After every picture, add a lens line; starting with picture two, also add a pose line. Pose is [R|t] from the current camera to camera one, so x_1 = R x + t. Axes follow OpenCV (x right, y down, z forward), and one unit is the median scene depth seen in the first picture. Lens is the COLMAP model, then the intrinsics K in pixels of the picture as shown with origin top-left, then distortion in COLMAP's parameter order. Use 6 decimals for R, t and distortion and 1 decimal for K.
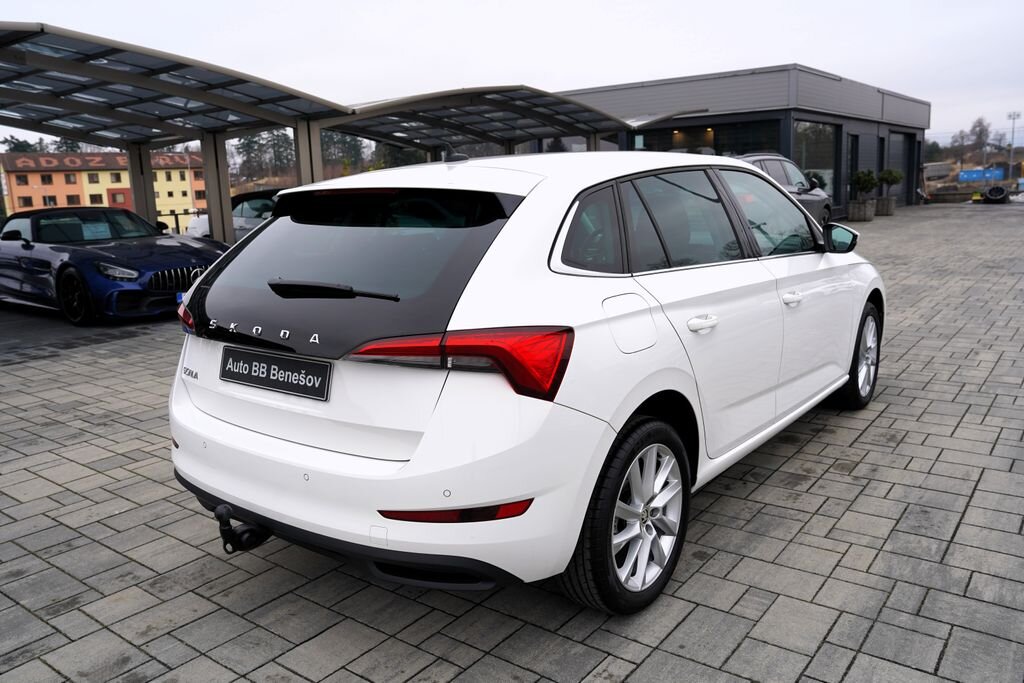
lens RADIAL K [[795.4, 0, 514.8], [0, 795.4, 337.3], [0, 0, 1]] dist [-0.078591, 0.110949]
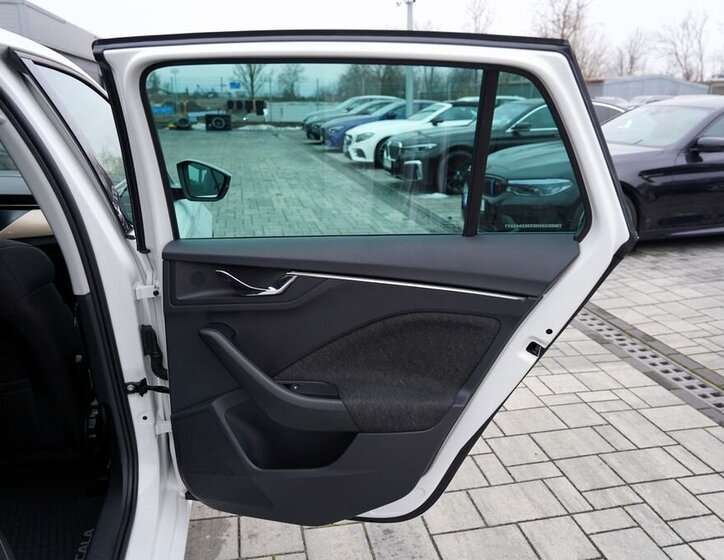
lens RADIAL K [[579.7, 0, 362.0], [0, 579.7, 280.0], [0, 0, 1]] dist [-0.112452, 0.090327]
pose [[0.652696, -0.167933, 0.738773, 0.127882], [0.098568, 0.985659, 0.136970, -0.111321], [-0.751180, -0.016580, 0.659889, 0.632623]]
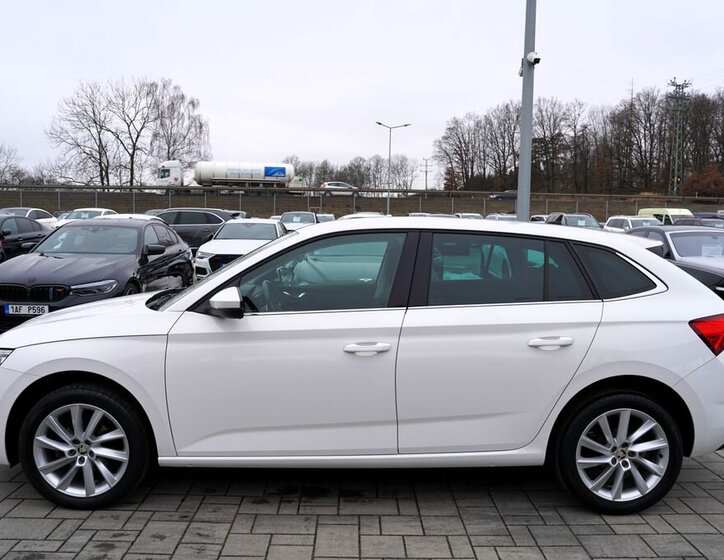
lens RADIAL K [[618.2, 0, 360.6], [0, 618.2, 280.9], [0, 0, 1]] dist [-0.097597, 0.093258]
pose [[-0.613632, -0.034337, 0.788845, -0.754137], [0.158328, 0.973412, 0.165533, -0.343190], [-0.773555, 0.226473, -0.591880, 1.873172]]
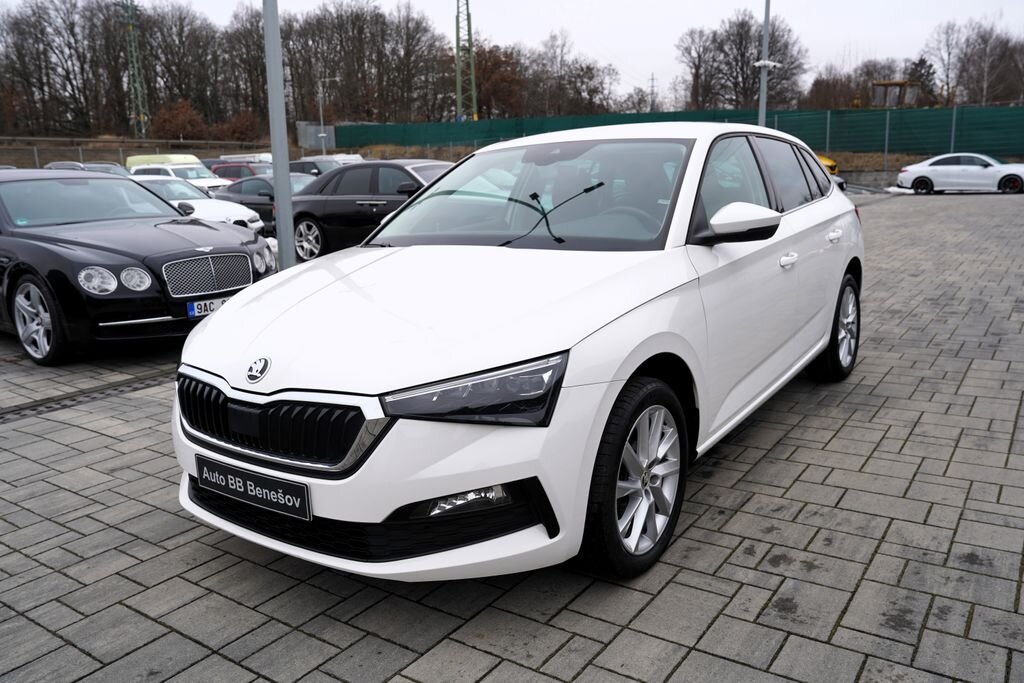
lens RADIAL K [[795.4, 0, 514.8], [0, 795.4, 337.3], [0, 0, 1]] dist [-0.078591, 0.110949]
pose [[-0.995875, 0.088693, -0.019151, 0.341469], [0.074689, 0.921129, 0.382025, -0.438652], [0.051524, 0.379019, -0.923953, 2.364651]]
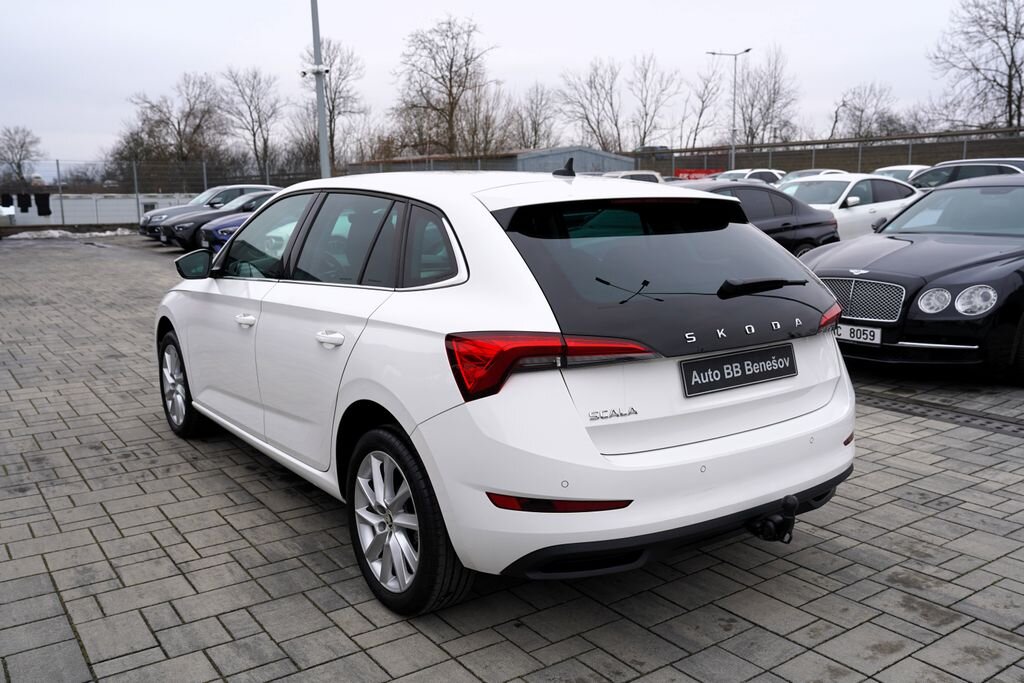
lens RADIAL K [[871.3, 0, 511.3], [0, 871.3, 337.6], [0, 0, 1]] dist [-0.047752, 0.114362]
pose [[0.302459, -0.116335, 0.946037, -1.059808], [0.175071, 0.982419, 0.064836, -0.089420], [-0.936947, 0.146013, 0.317508, 0.653782]]
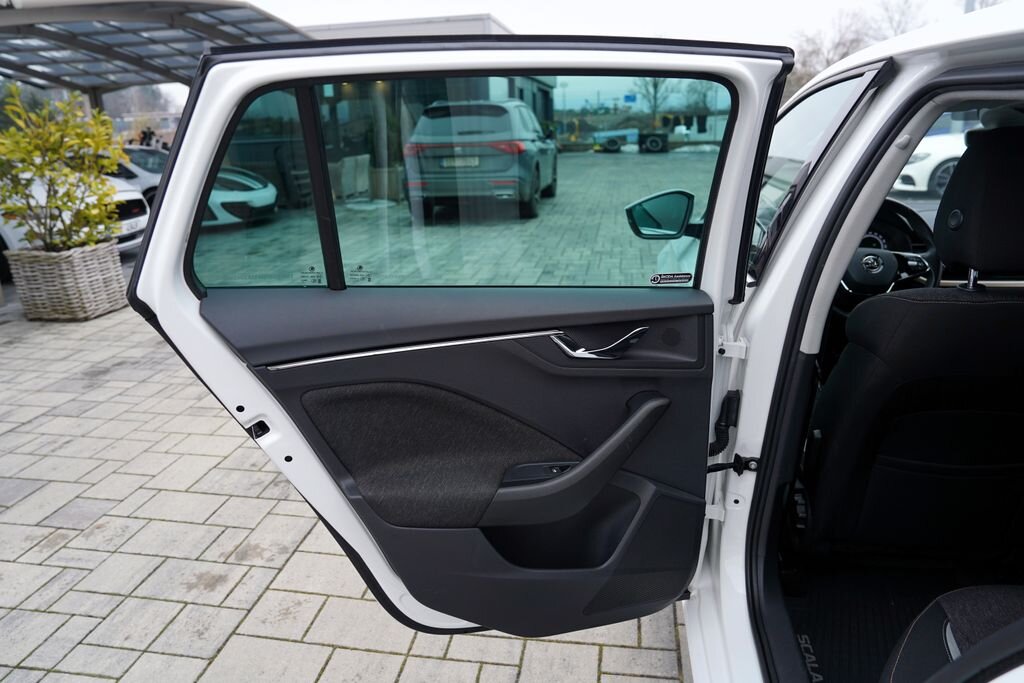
lens RADIAL K [[697.6, 0, 512.7], [0, 697.6, 338.2], [0, 0, 1]] dist [-0.100500, 0.077208]
pose [[0.881015, -0.126598, 0.455835, -0.369995], [0.084924, 0.990200, 0.110868, -0.166957], [-0.465403, -0.058965, 0.883133, 1.003418]]
